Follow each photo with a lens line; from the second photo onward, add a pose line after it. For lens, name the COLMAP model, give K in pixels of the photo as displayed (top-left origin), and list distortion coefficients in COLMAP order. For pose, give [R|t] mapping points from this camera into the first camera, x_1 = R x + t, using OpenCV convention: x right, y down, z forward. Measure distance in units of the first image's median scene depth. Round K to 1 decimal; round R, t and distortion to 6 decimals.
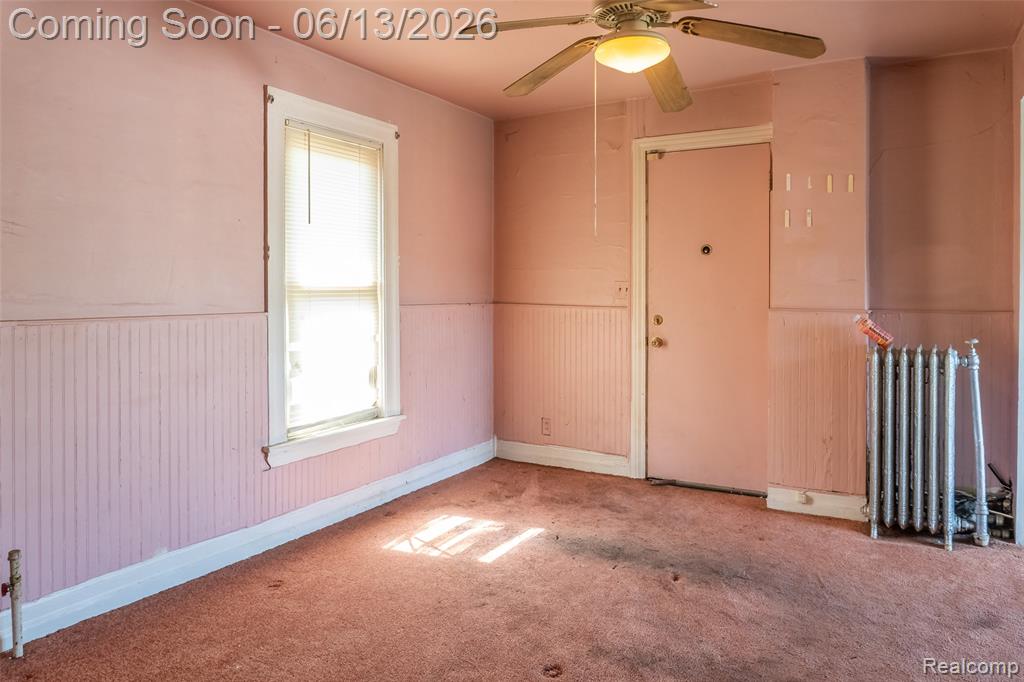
lens RADIAL K [[720.7, 0, 516.1], [0, 720.7, 287.7], [0, 0, 1]] dist [-0.001696, -0.001463]
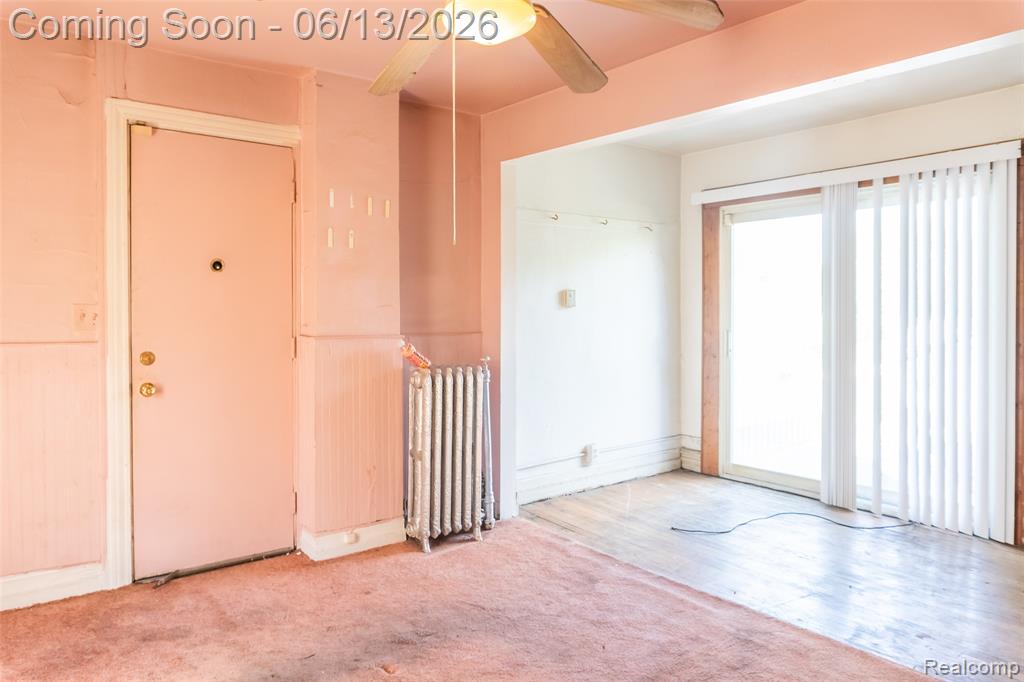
lens RADIAL K [[712.3, 0, 515.5], [0, 712.3, 315.6], [0, 0, 1]] dist [-0.027186, -0.002763]
pose [[0.362588, -0.007159, 0.931922, -0.390093], [-0.001863, 0.999963, 0.008407, -0.005608], [-0.931948, -0.004785, 0.362561, 0.475071]]
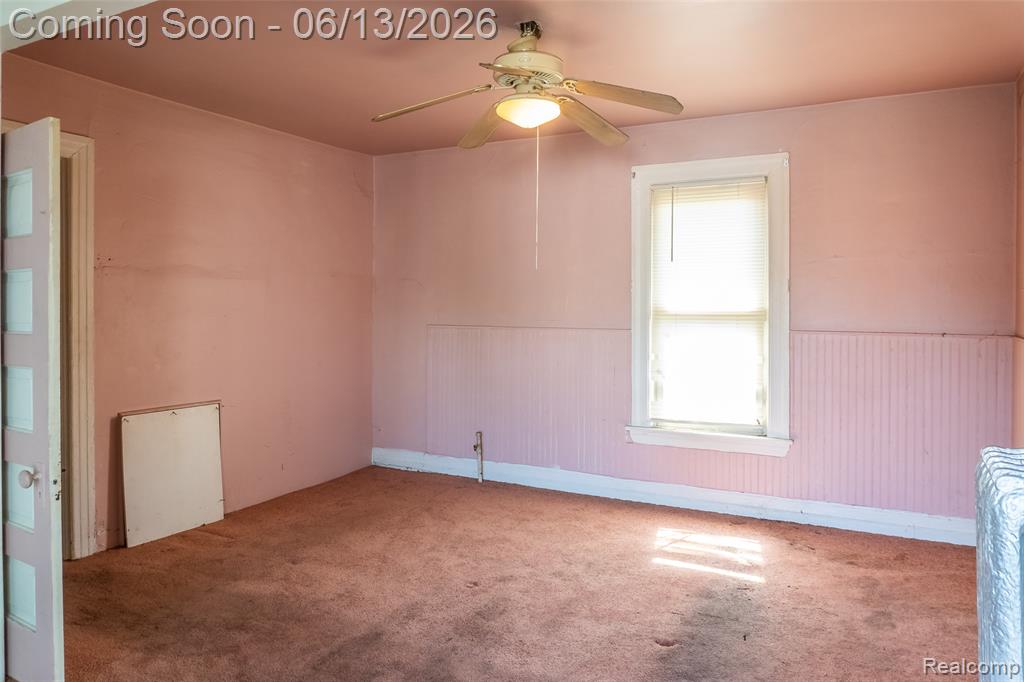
lens RADIAL K [[712.3, 0, 515.5], [0, 712.3, 315.6], [0, 0, 1]] dist [-0.027186, -0.002763]
pose [[0.026681, 0.013471, -0.999553, 0.890732], [-0.005764, 0.999895, 0.013322, -0.008211], [0.999627, 0.005406, 0.026755, 0.649977]]
